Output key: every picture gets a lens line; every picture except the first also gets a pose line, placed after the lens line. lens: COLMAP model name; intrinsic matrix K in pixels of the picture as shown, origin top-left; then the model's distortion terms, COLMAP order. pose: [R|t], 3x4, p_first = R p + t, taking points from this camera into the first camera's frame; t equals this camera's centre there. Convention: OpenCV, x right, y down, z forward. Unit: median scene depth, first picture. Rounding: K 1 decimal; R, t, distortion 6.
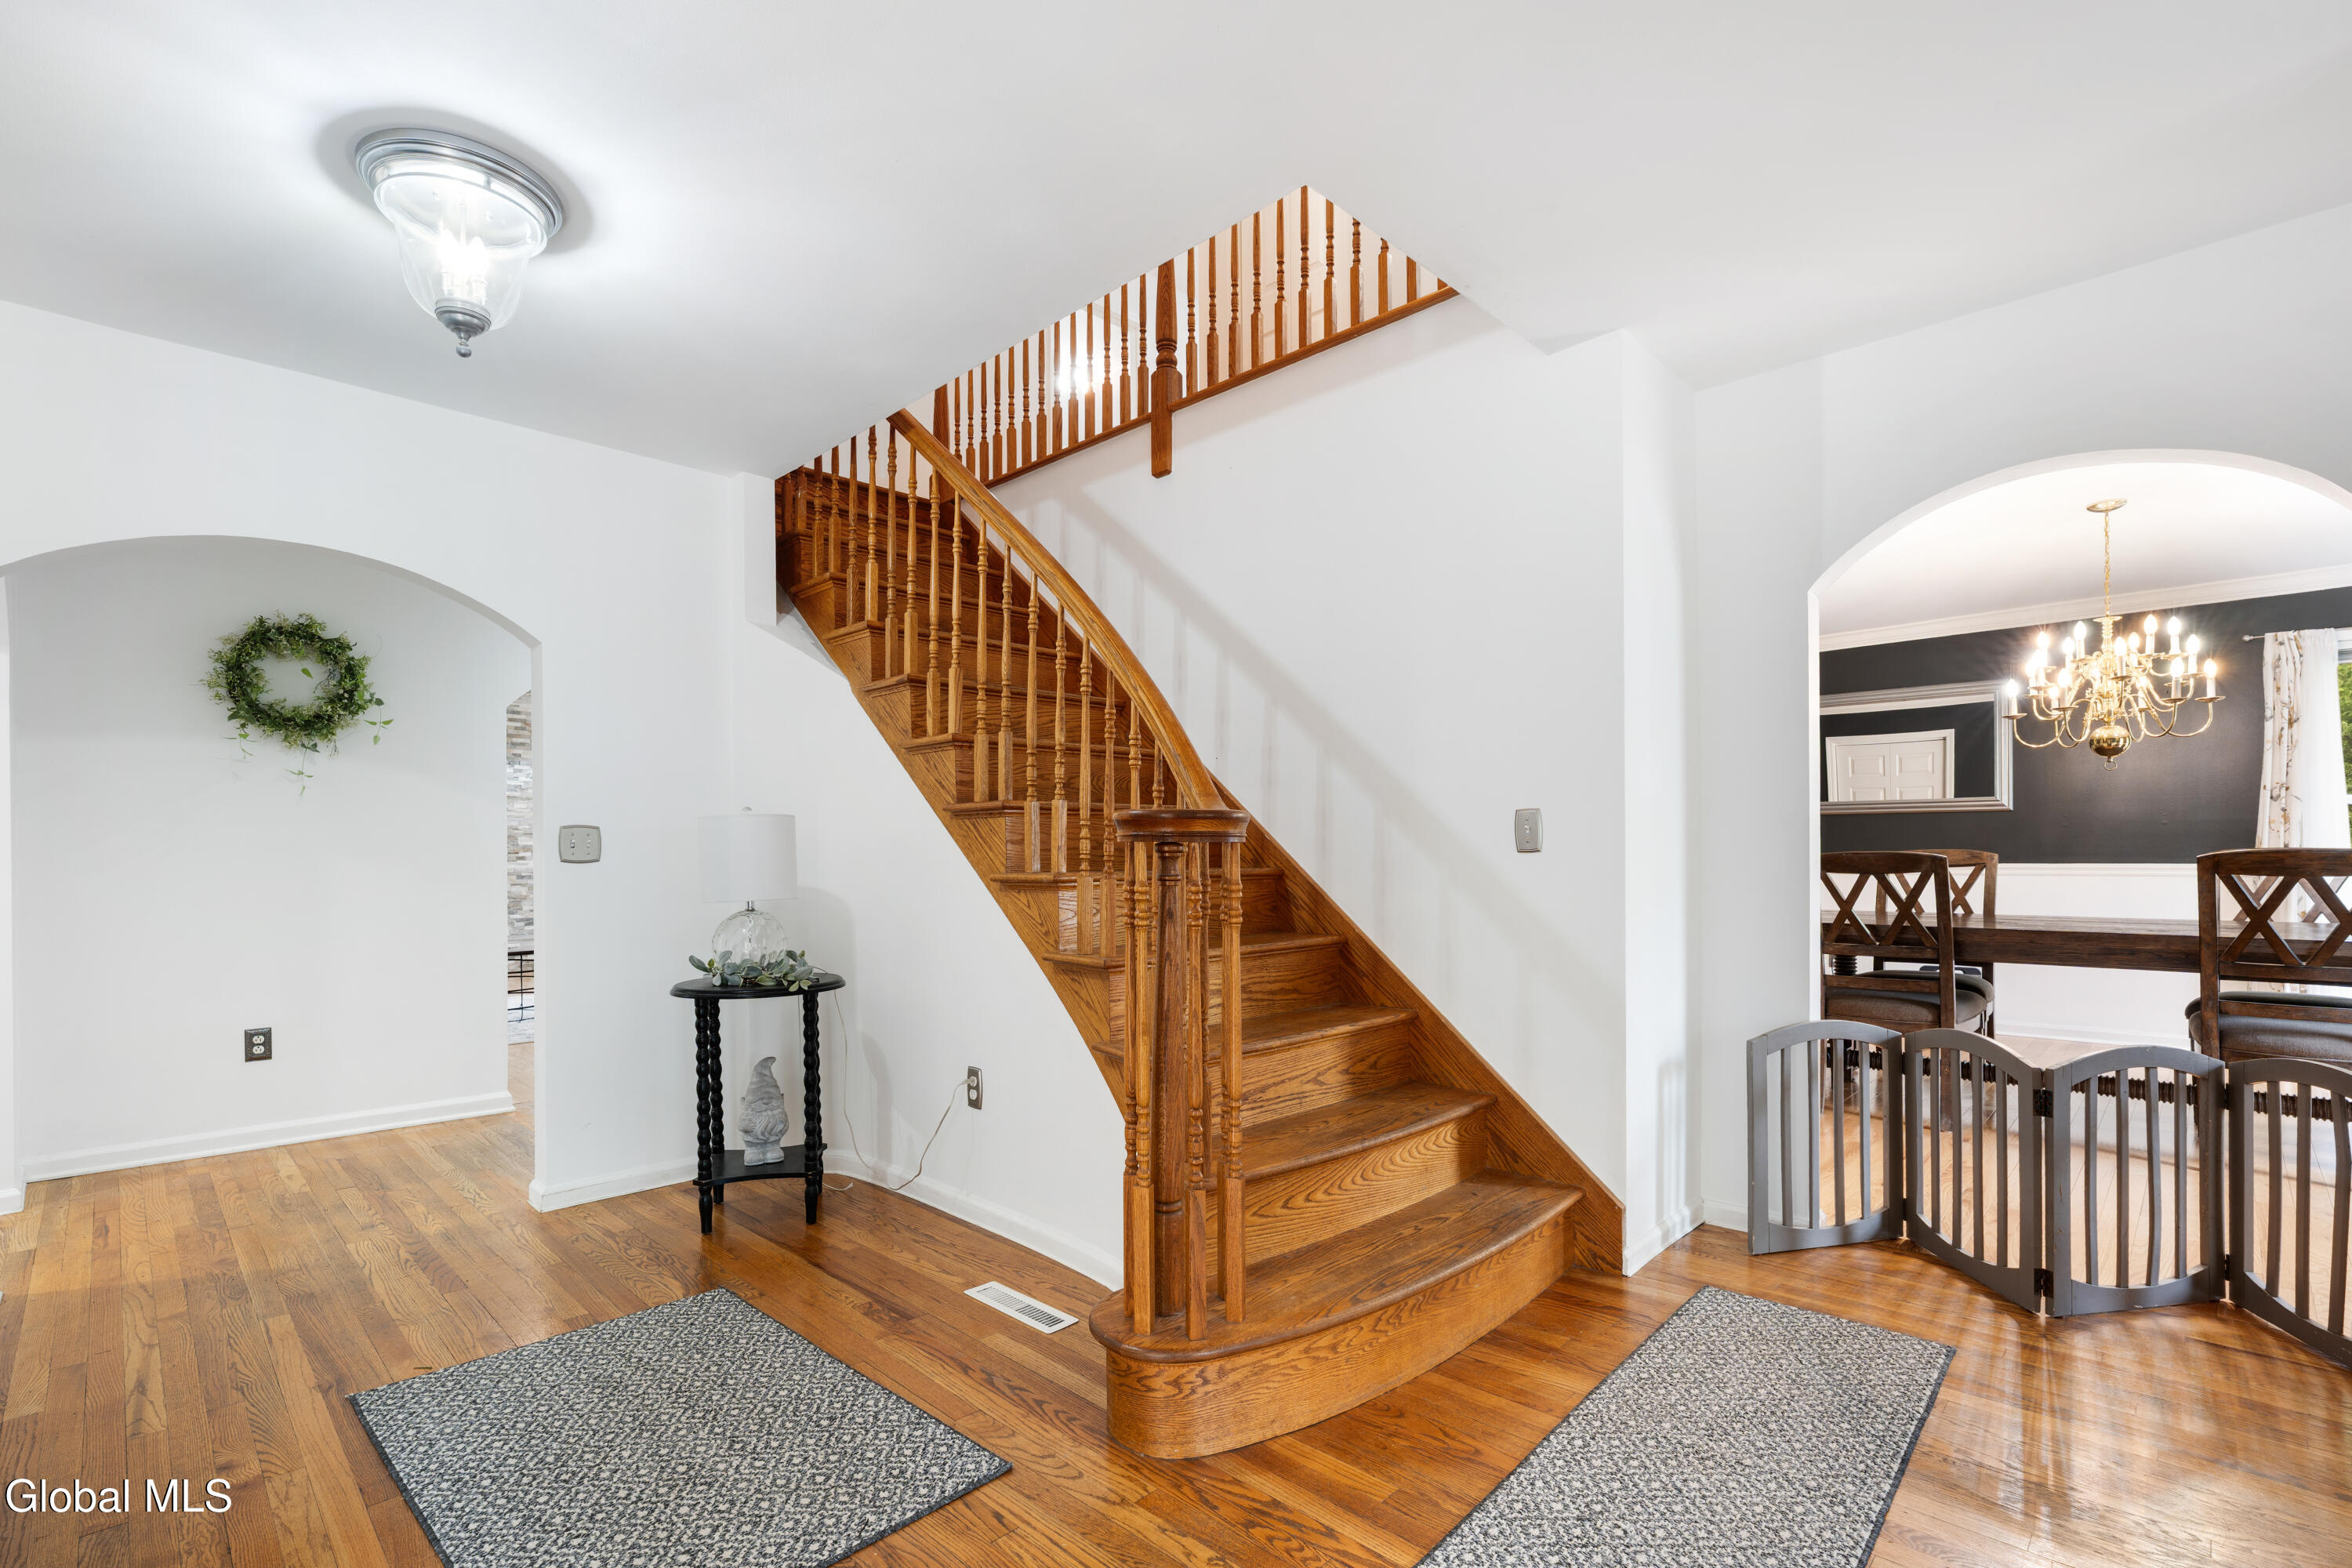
lens RADIAL K [[1080.7, 0, 1181.6], [0, 1080.7, 861.6], [0, 0, 1]] dist [-0.010456, 0.000059]
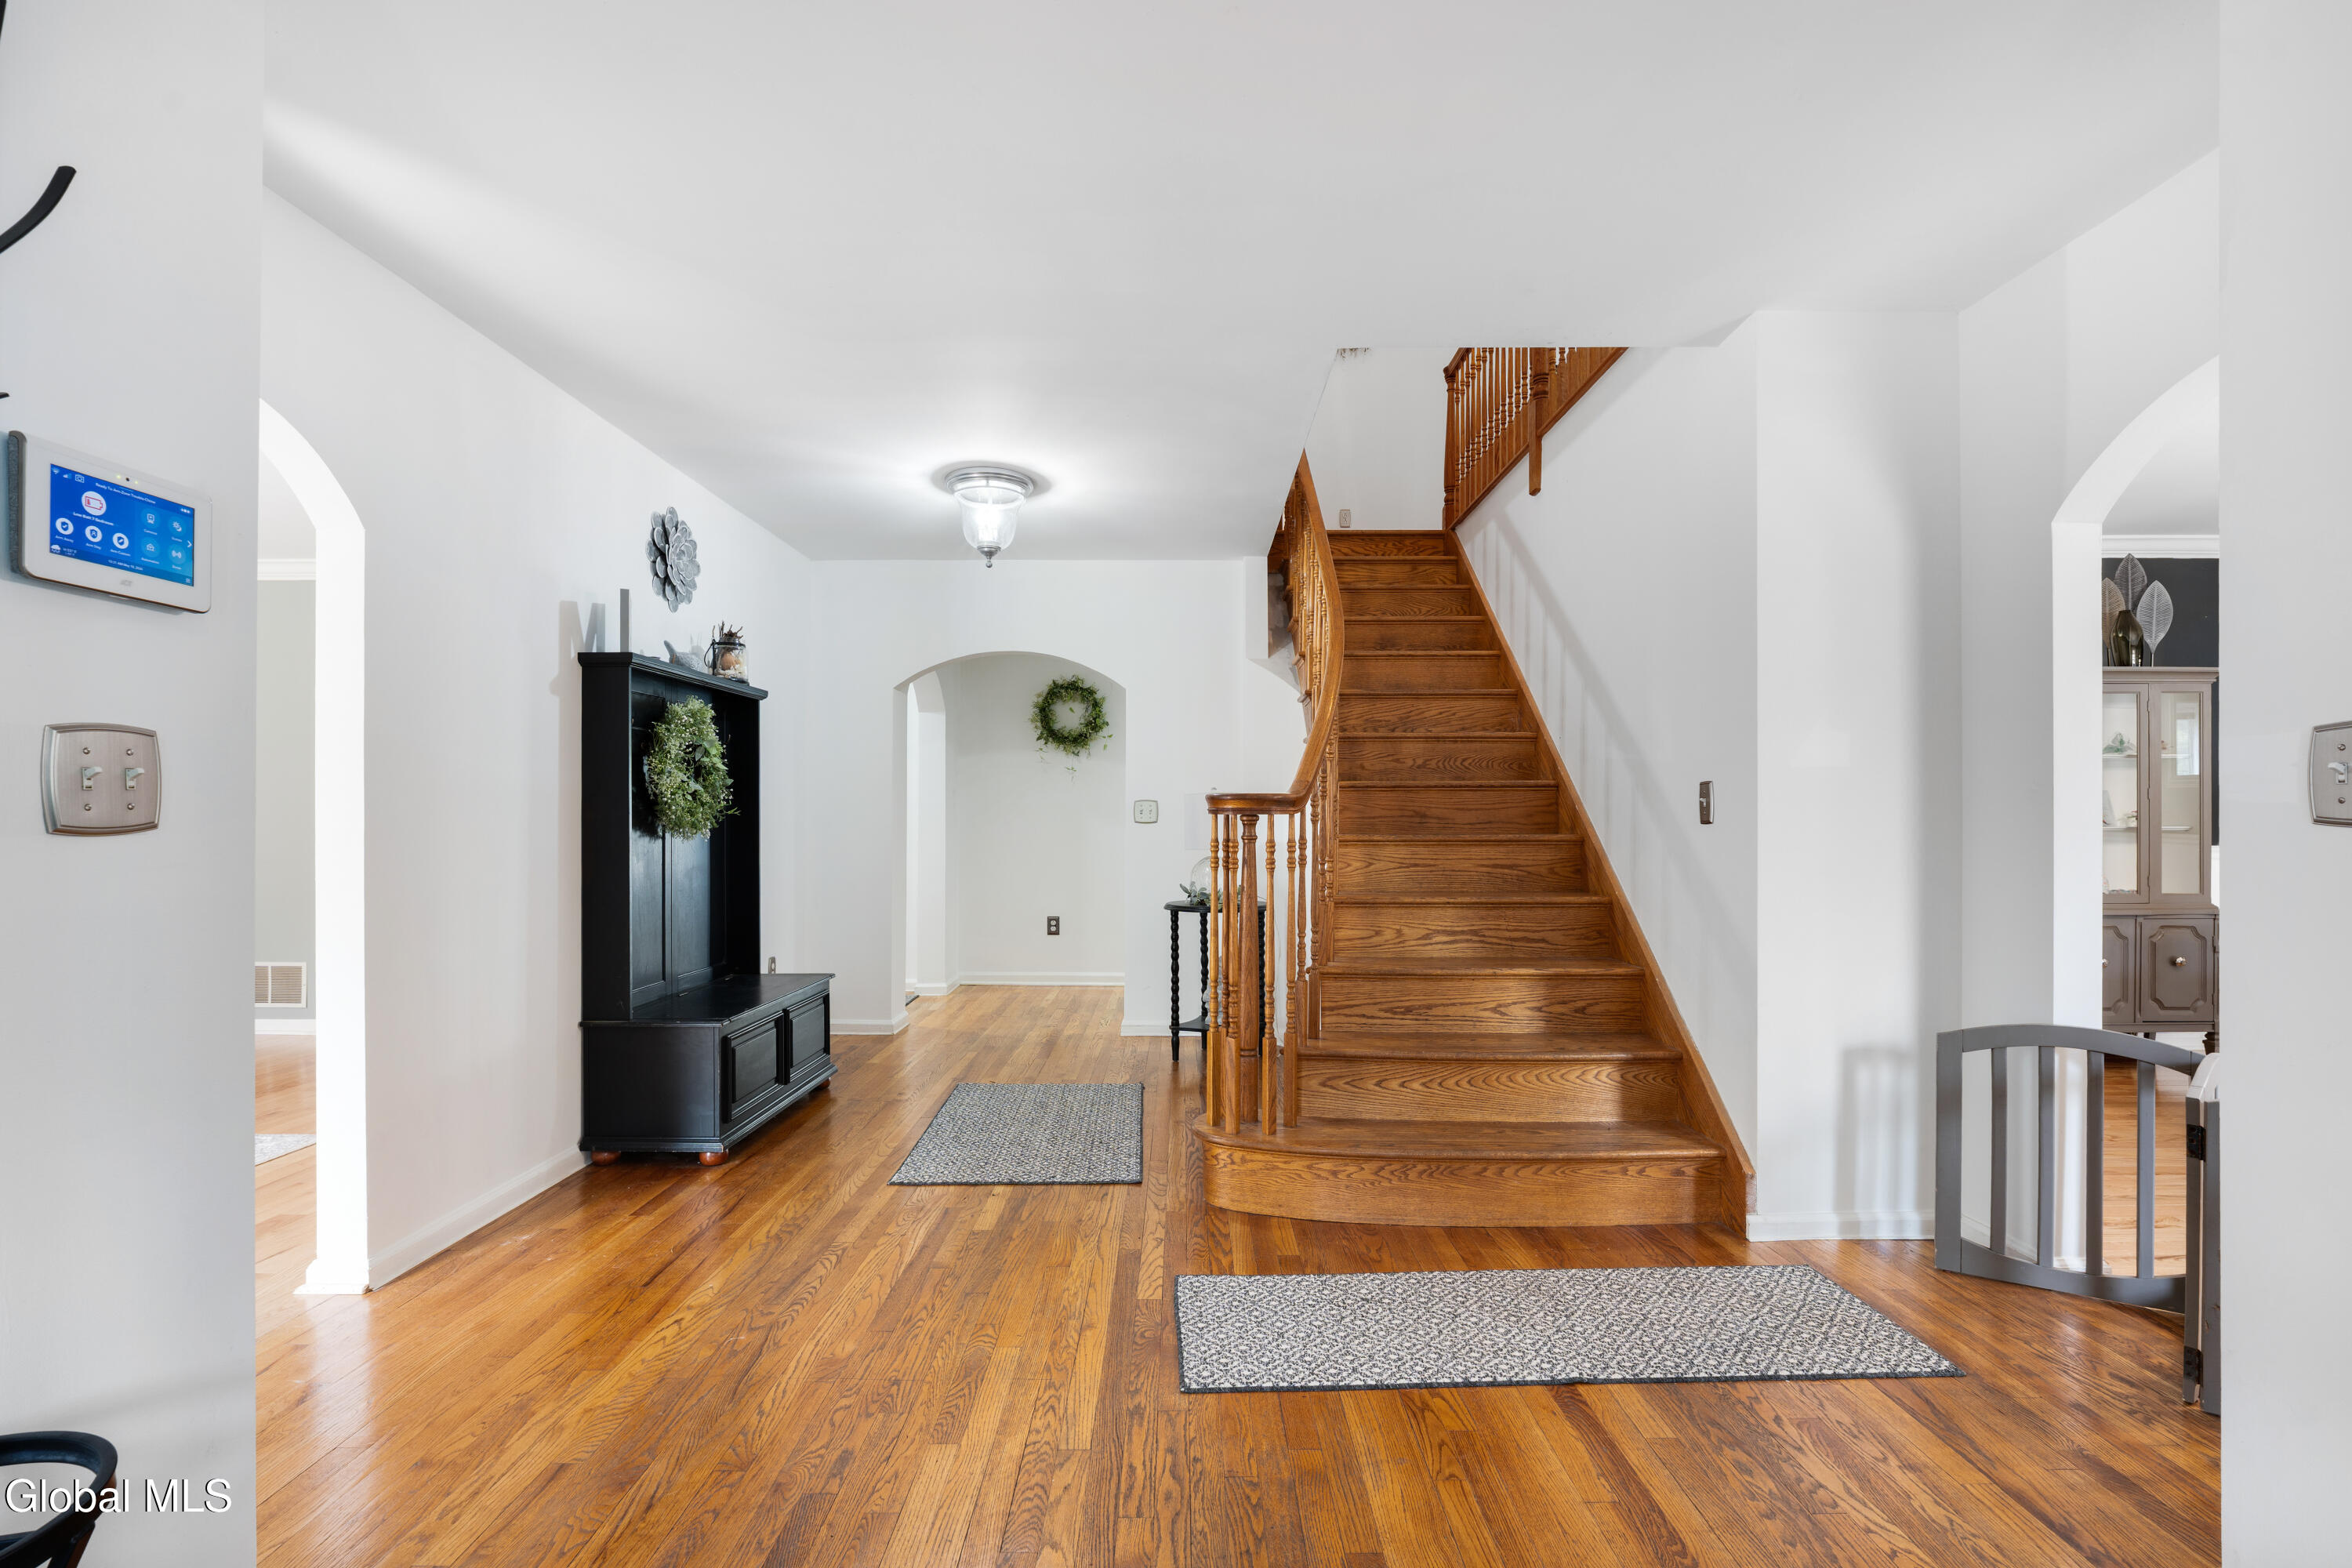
lens RADIAL K [[1061.0, 0, 1172.3], [0, 1061.0, 816.6], [0, 0, 1]] dist [-0.004556, 0.002133]
pose [[0.698109, 0.006819, -0.715959, 0.667091], [-0.011066, 0.999938, -0.001266, -0.008071], [0.715906, 0.008807, 0.698141, -0.084648]]
